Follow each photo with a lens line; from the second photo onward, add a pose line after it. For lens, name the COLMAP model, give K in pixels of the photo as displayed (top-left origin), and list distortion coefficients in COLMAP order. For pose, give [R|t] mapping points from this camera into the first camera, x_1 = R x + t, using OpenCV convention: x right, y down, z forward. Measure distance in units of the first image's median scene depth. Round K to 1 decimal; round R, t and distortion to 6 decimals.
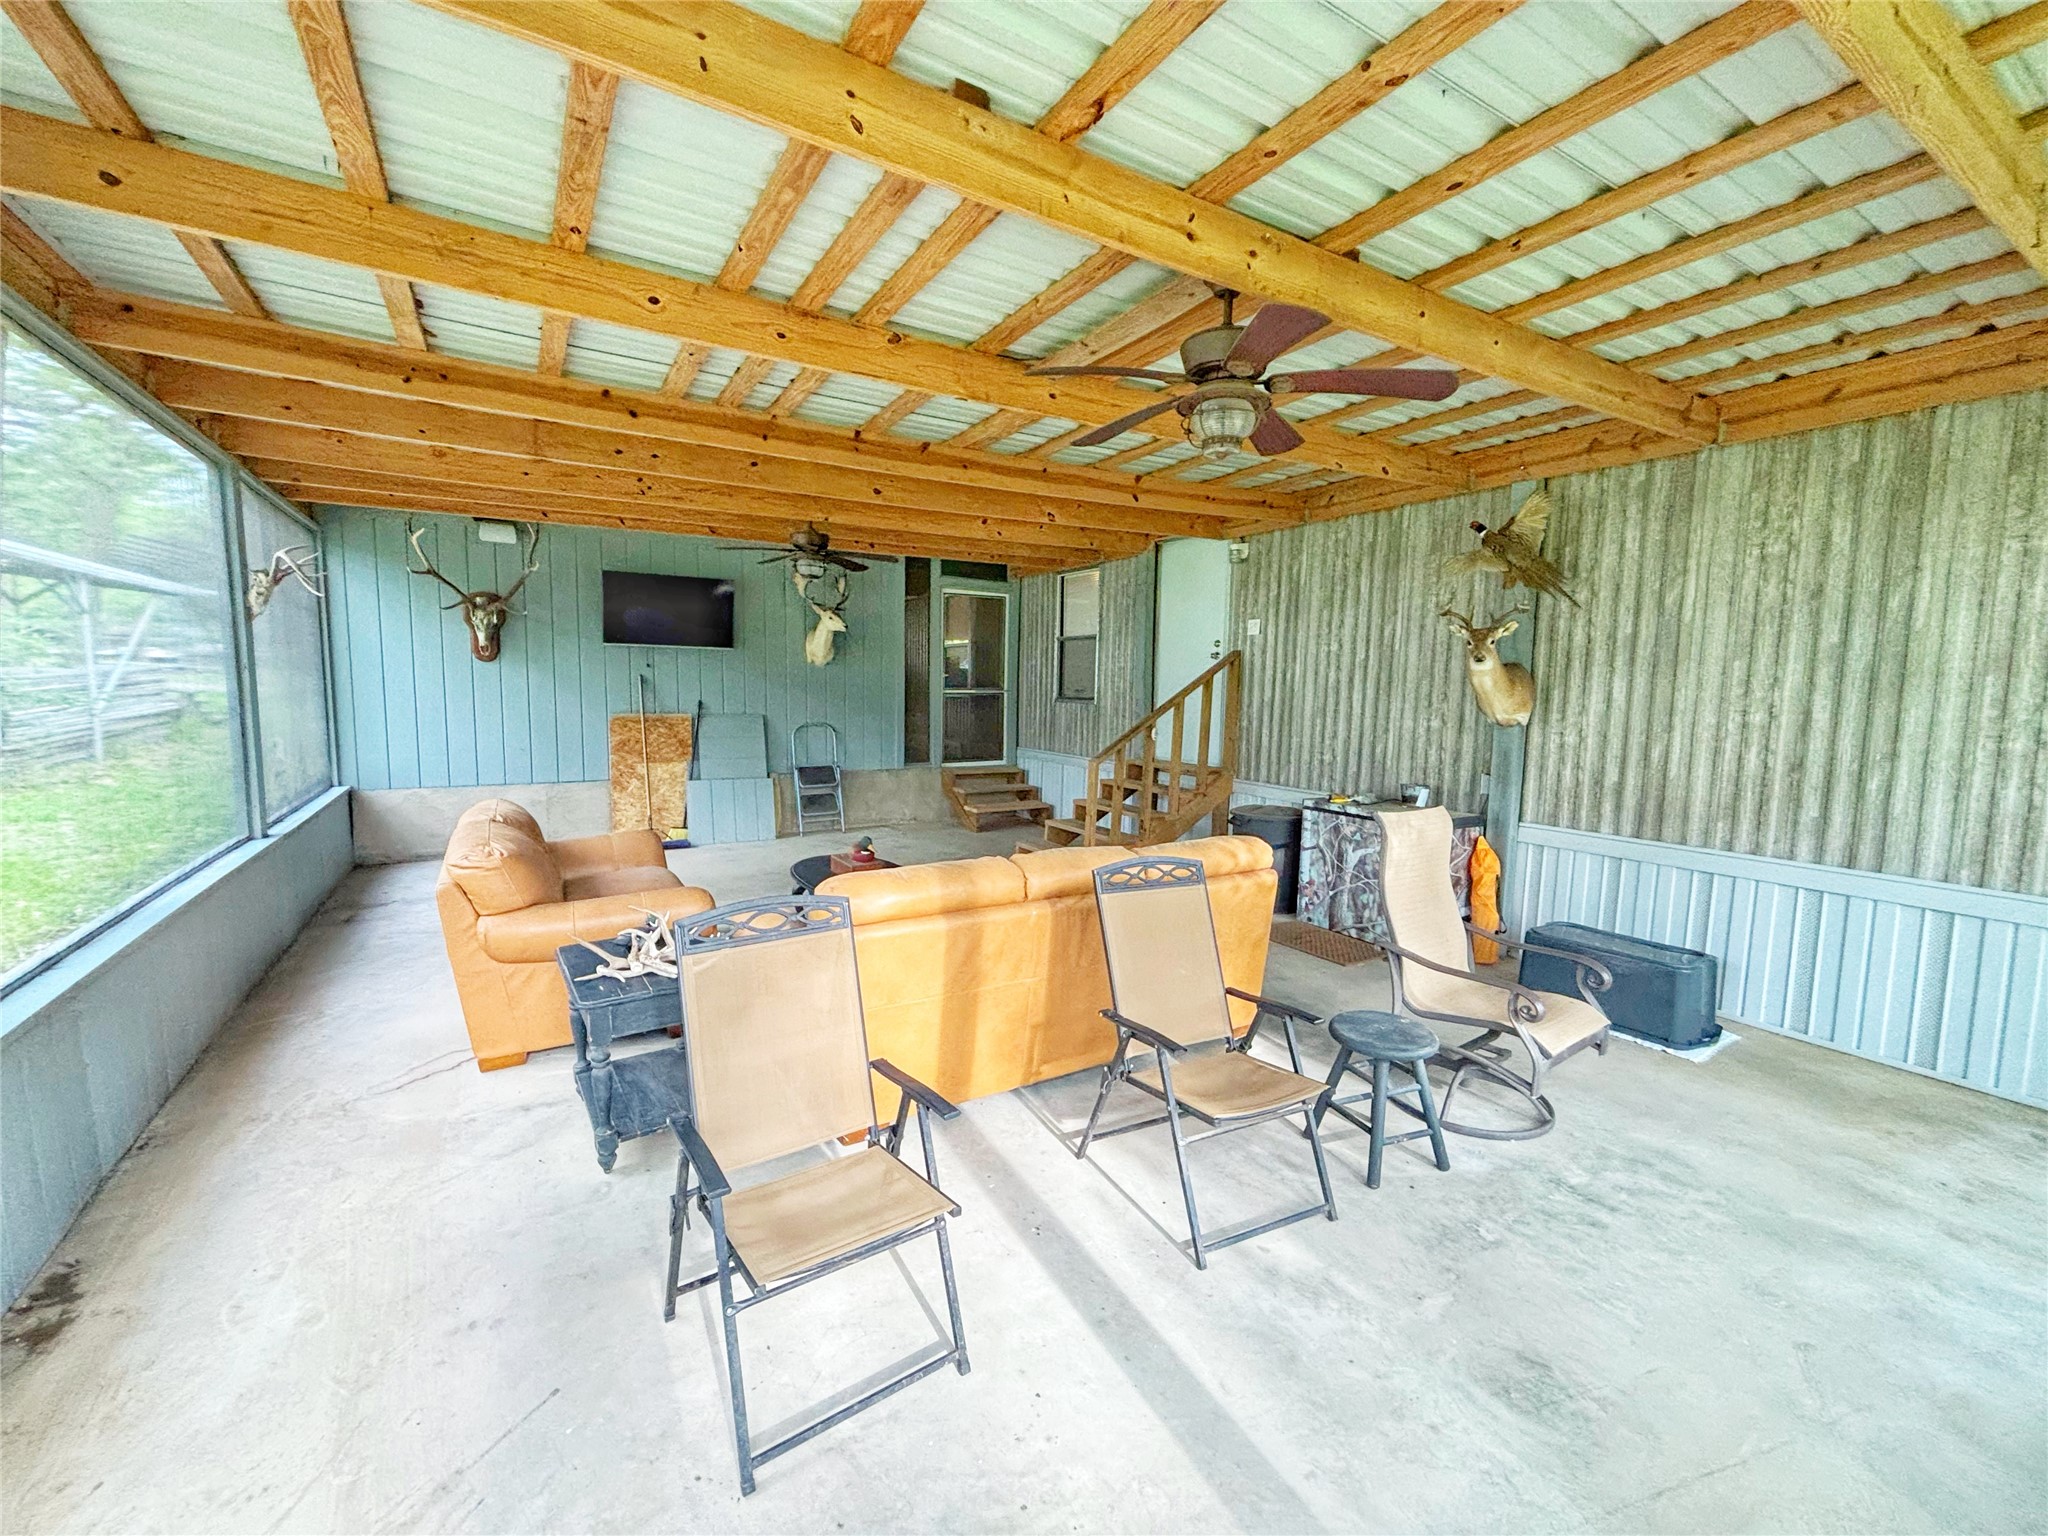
lens RADIAL K [[826.6, 0, 1022.0], [0, 826.6, 758.9], [0, 0, 1]] dist [0.001141, 0.002478]
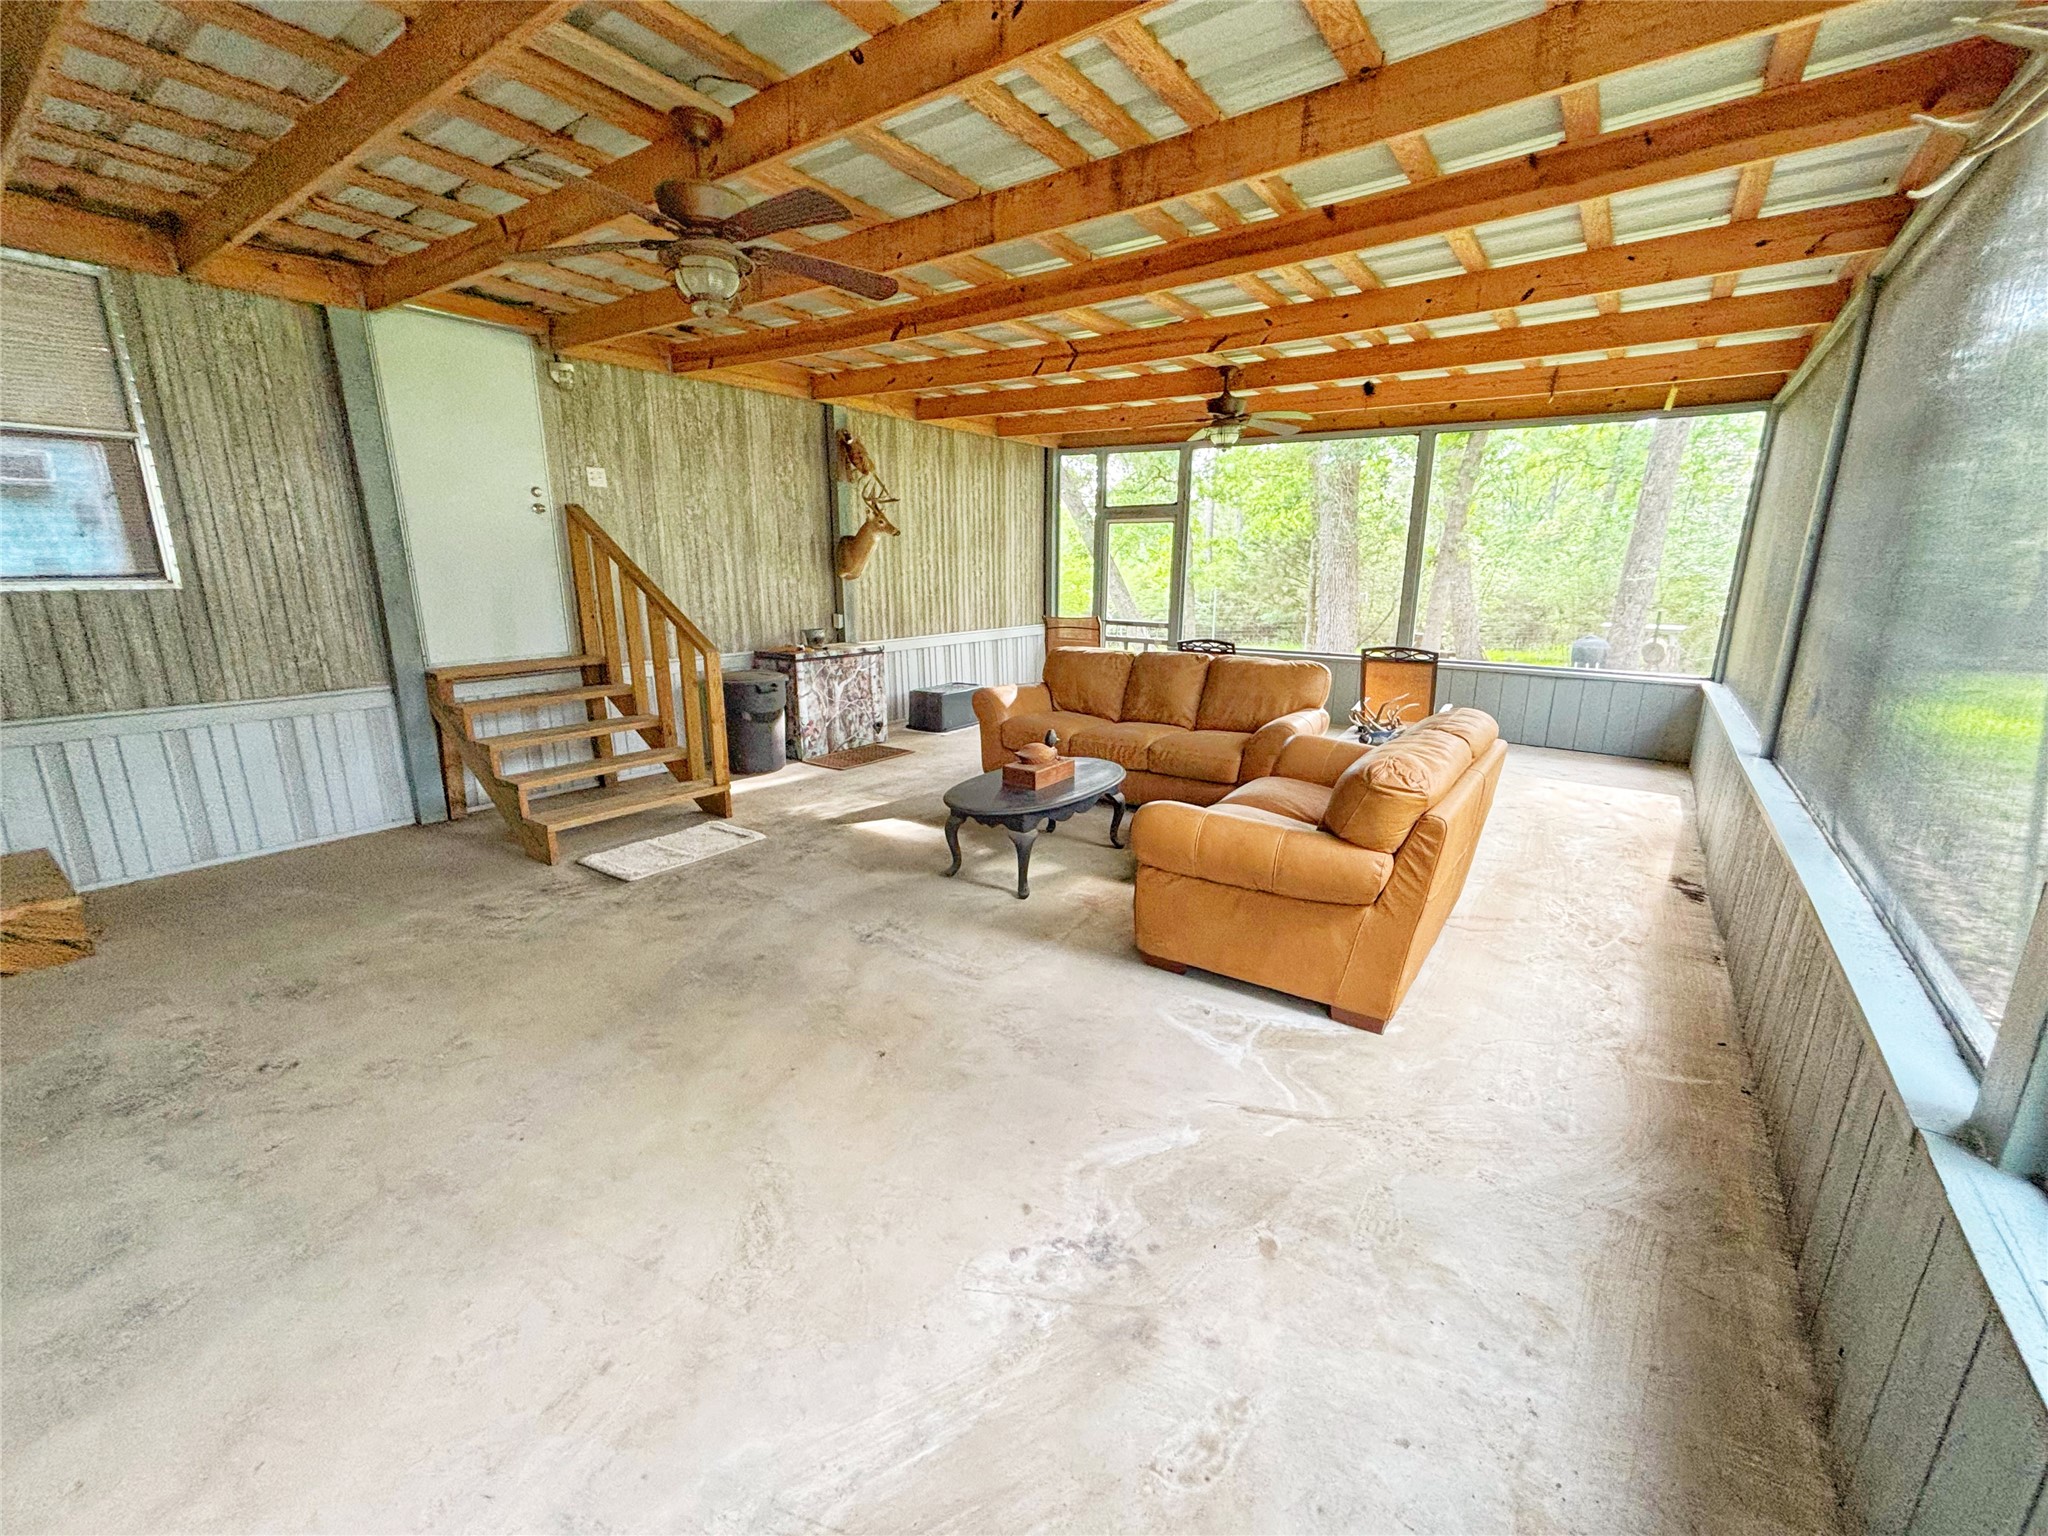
lens RADIAL K [[826.6, 0, 1030.3], [0, 826.6, 778.3], [0, 0, 1]] dist [0.001141, 0.002478]
pose [[-0.389362, -0.240381, 0.889165, -0.877699], [0.082125, 0.952440, 0.293450, -0.100209], [-0.917416, 0.187281, -0.351103, 1.191100]]
